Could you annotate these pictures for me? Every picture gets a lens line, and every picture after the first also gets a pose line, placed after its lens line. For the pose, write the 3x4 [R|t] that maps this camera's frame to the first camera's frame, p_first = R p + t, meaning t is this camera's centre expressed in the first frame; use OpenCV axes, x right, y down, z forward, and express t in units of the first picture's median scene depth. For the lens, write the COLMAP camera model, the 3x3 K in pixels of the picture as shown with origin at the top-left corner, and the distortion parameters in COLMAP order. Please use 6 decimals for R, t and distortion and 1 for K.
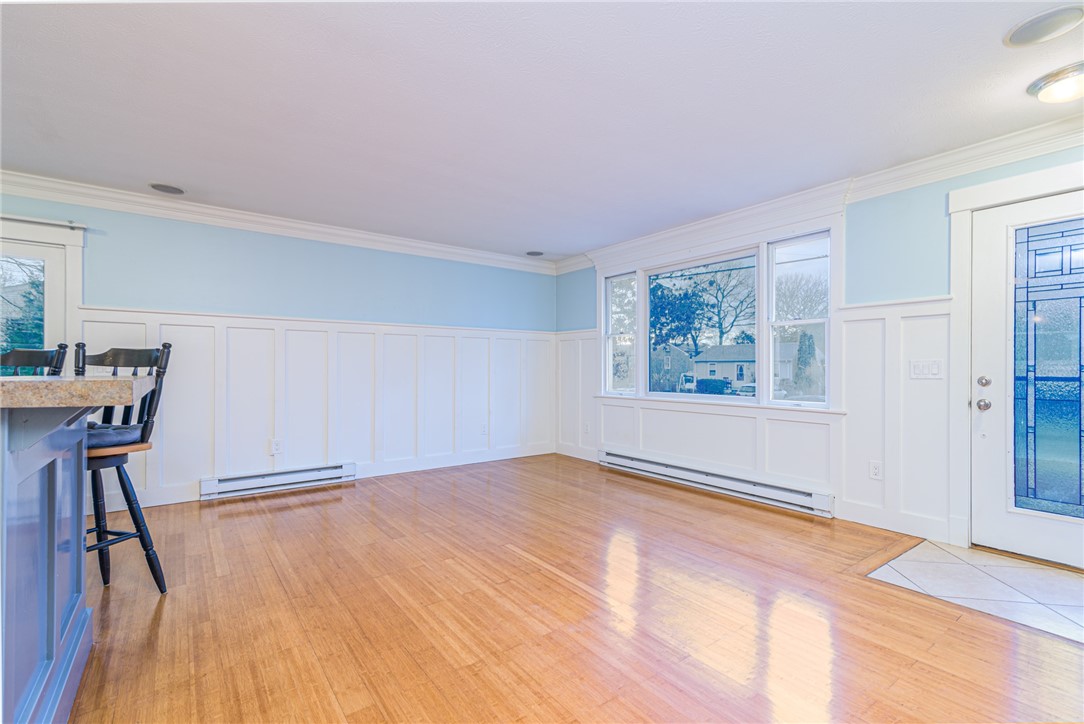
lens RADIAL K [[491.5, 0, 542.7], [0, 491.5, 369.0], [0, 0, 1]] dist [0.018886, -0.002325]
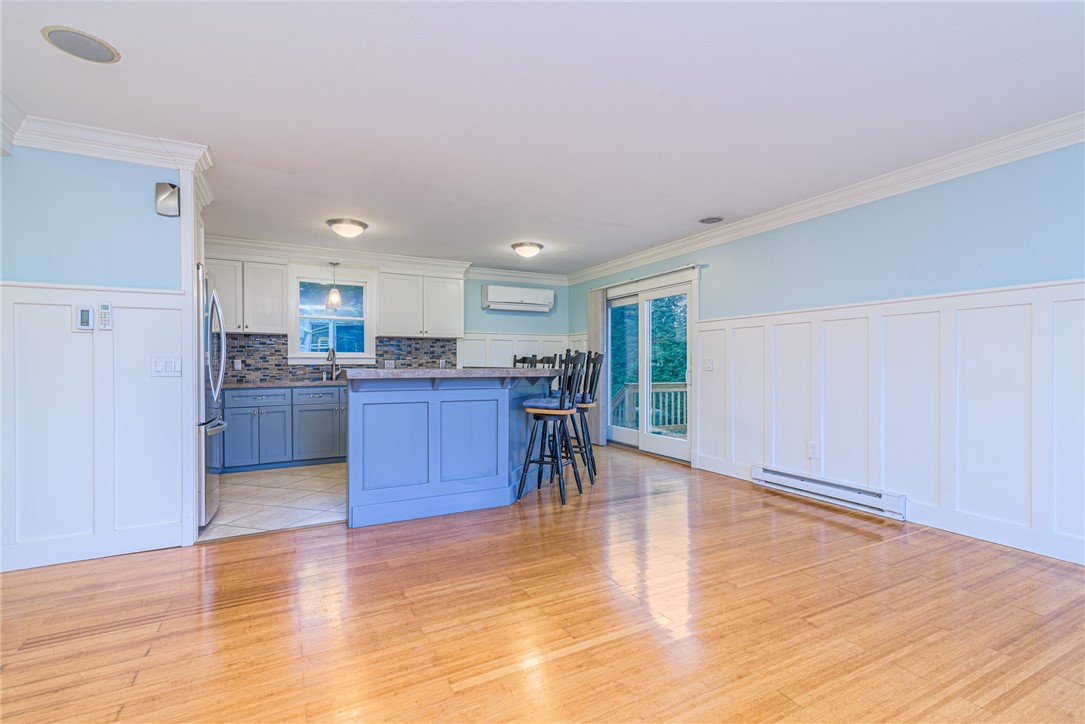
lens RADIAL K [[491.9, 0, 541.9], [0, 491.9, 364.8], [0, 0, 1]] dist [0.018886, -0.002325]
pose [[-0.151782, 0.003009, -0.988409, 0.598519], [-0.001946, 0.999993, 0.003343, -0.004392], [0.988412, 0.002431, -0.151775, 0.863849]]
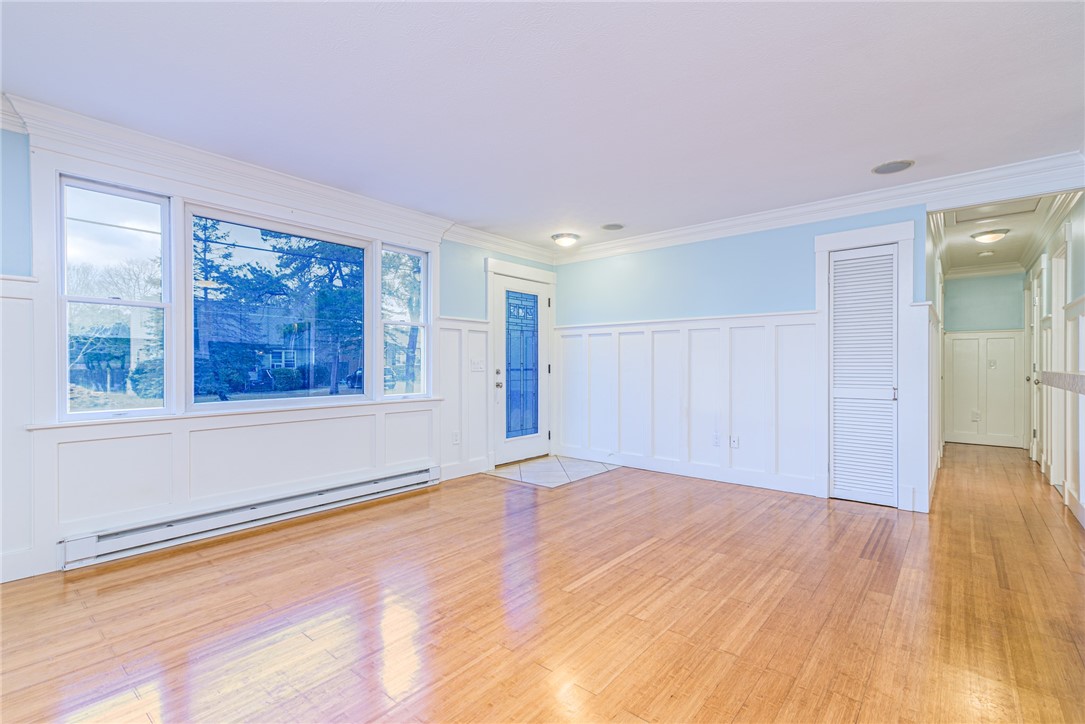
lens RADIAL K [[491.9, 0, 544.6], [0, 491.9, 364.7], [0, 0, 1]] dist [0.018886, -0.002325]
pose [[-0.235839, -0.000370, 0.971792, -0.765929], [0.003404, 0.999993, 0.001207, -0.002077], [-0.971786, 0.003592, -0.235837, 1.128837]]
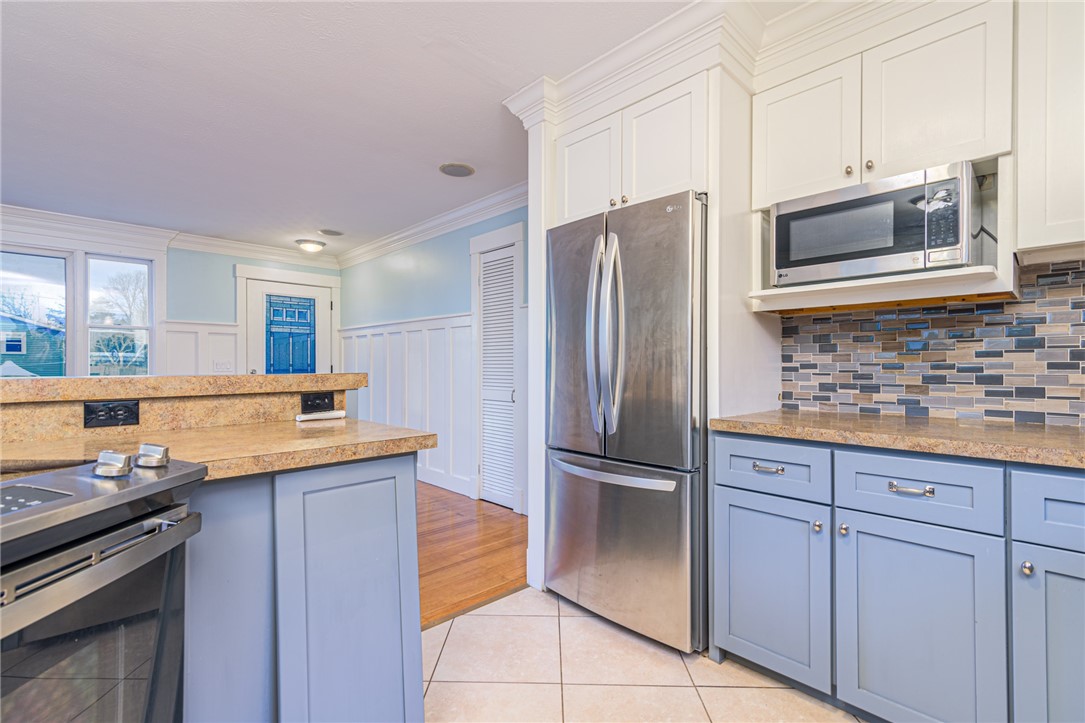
lens RADIAL K [[491.9, 0, 539.7], [0, 491.9, 365.5], [0, 0, 1]] dist [0.018886, -0.002325]
pose [[-0.123644, -0.000845, 0.992326, -0.973318], [0.000371, 1.000000, 0.000898, -0.001308], [-0.992327, 0.000480, -0.123643, 0.150676]]
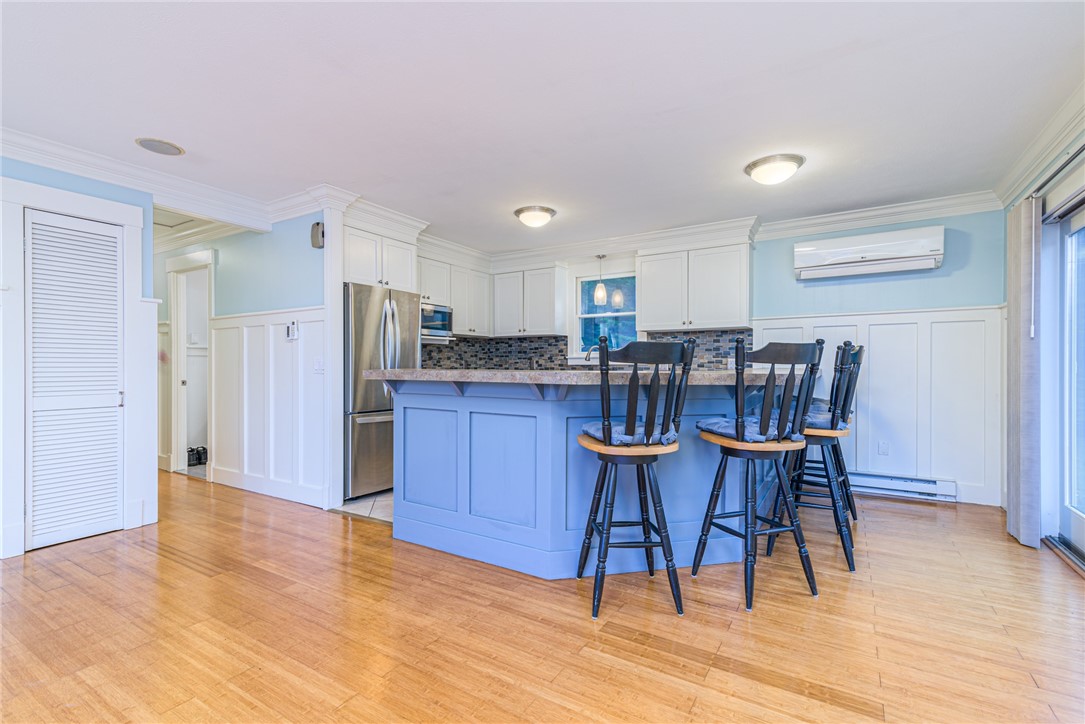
lens RADIAL K [[491.9, 0, 545.7], [0, 491.9, 367.4], [0, 0, 1]] dist [0.018886, -0.002325]
pose [[-0.927583, 0.001738, -0.373612, -0.258301], [-0.001190, 0.999970, 0.007605, -0.002792], [0.373614, 0.007499, -0.927554, 1.317881]]
